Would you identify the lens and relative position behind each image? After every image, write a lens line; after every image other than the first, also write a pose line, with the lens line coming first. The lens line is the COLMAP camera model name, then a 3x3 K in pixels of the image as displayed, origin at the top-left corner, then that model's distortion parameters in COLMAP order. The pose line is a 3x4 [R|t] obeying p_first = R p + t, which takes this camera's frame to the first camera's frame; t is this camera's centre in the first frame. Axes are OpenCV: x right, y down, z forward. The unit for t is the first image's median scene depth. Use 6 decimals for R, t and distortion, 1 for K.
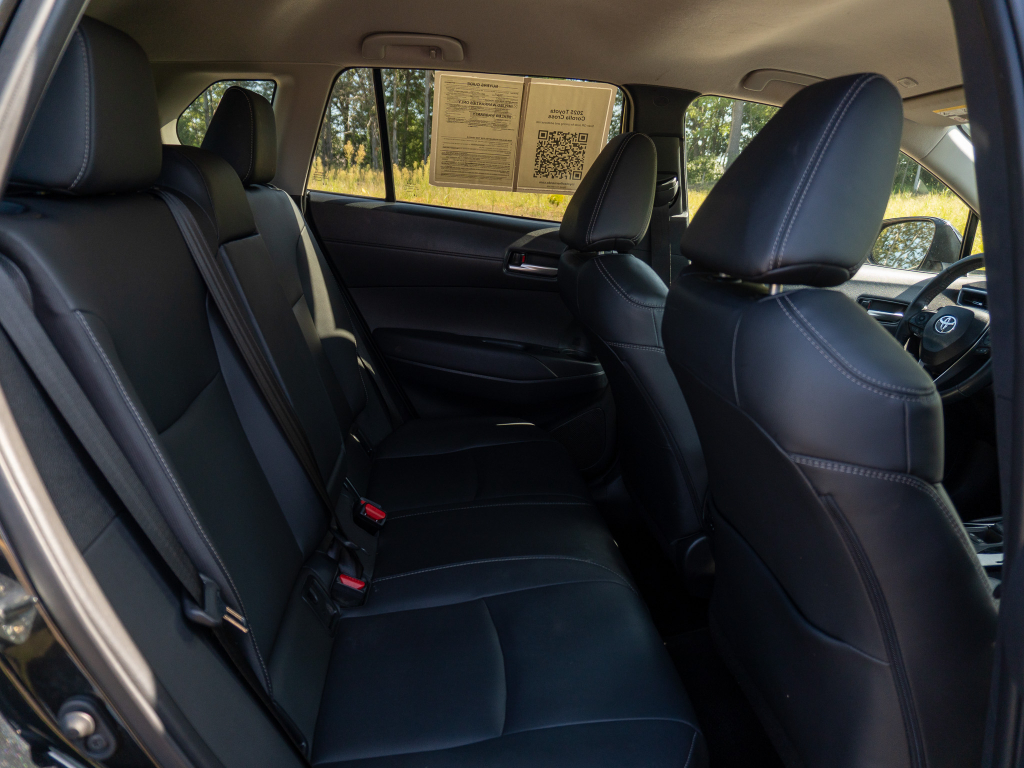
lens RADIAL K [[768.8, 0, 519.3], [0, 768.8, 383.3], [0, 0, 1]] dist [-0.028282, 0.004820]
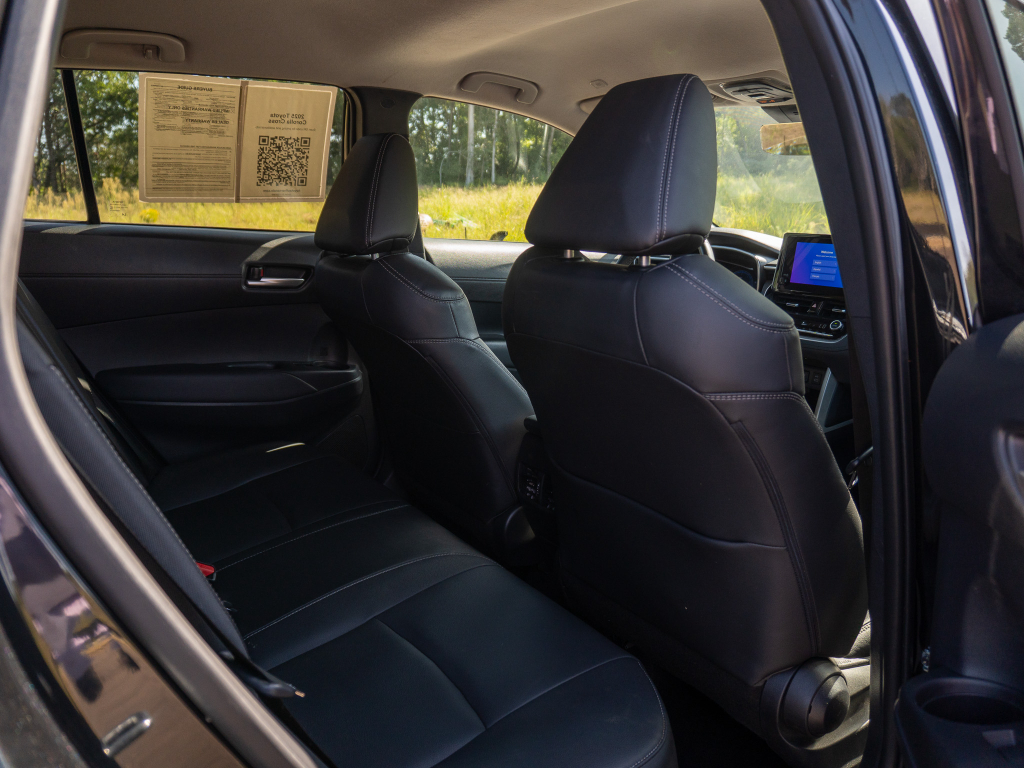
lens RADIAL K [[765.0, 0, 532.3], [0, 765.0, 381.4], [0, 0, 1]] dist [-0.023679, -0.014295]
pose [[0.872408, -0.173483, 0.456955, -0.162625], [0.176530, 0.983622, 0.036405, -0.006785], [-0.455787, 0.048906, 0.888744, 0.027839]]
